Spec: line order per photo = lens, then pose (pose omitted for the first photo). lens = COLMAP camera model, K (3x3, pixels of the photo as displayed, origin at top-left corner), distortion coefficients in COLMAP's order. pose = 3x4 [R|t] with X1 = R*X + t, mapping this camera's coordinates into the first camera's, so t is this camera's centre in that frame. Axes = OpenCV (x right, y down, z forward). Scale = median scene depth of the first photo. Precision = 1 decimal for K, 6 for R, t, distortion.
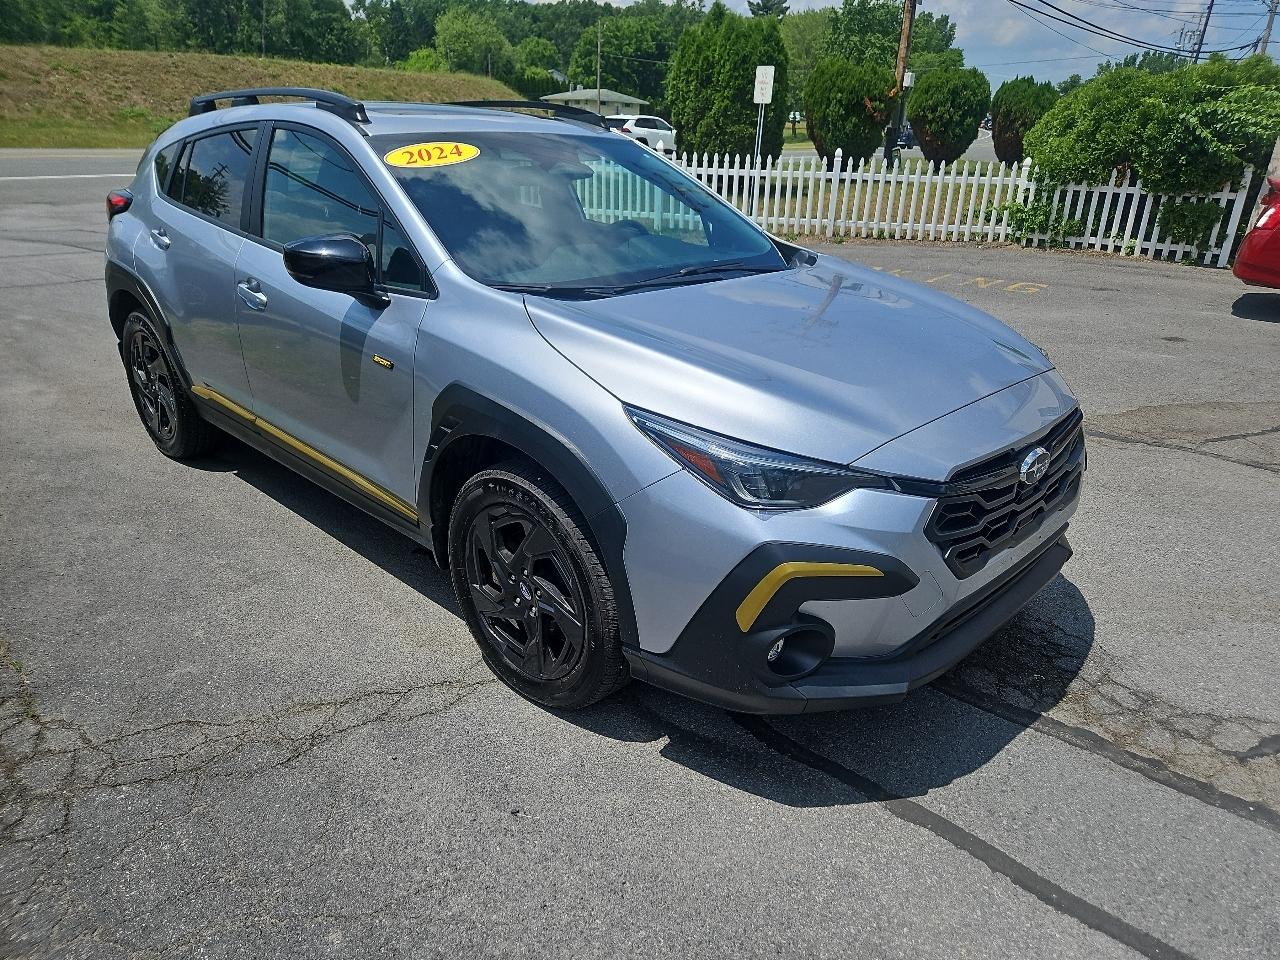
lens RADIAL K [[847.0, 0, 660.3], [0, 847.0, 469.2], [0, 0, 1]] dist [0.070660, -0.055333]
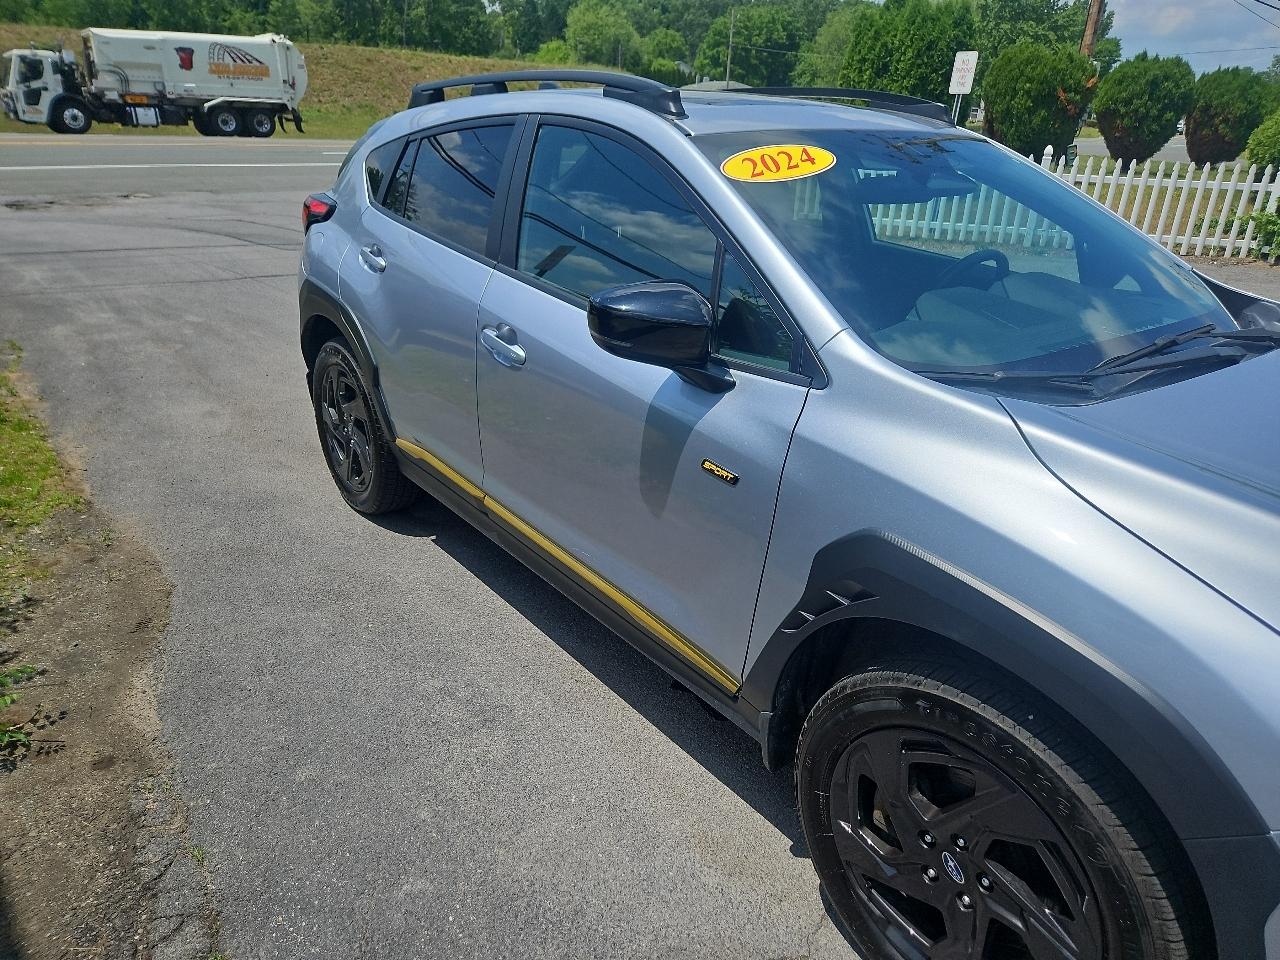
lens RADIAL K [[847.0, 0, 647.8], [0, 847.0, 473.8], [0, 0, 1]] dist [0.070660, -0.055333]
pose [[0.990382, 0.061050, -0.124166, -0.192800], [-0.059596, 0.998104, 0.015393, -0.084930], [0.124870, -0.007845, 0.992142, 0.210740]]
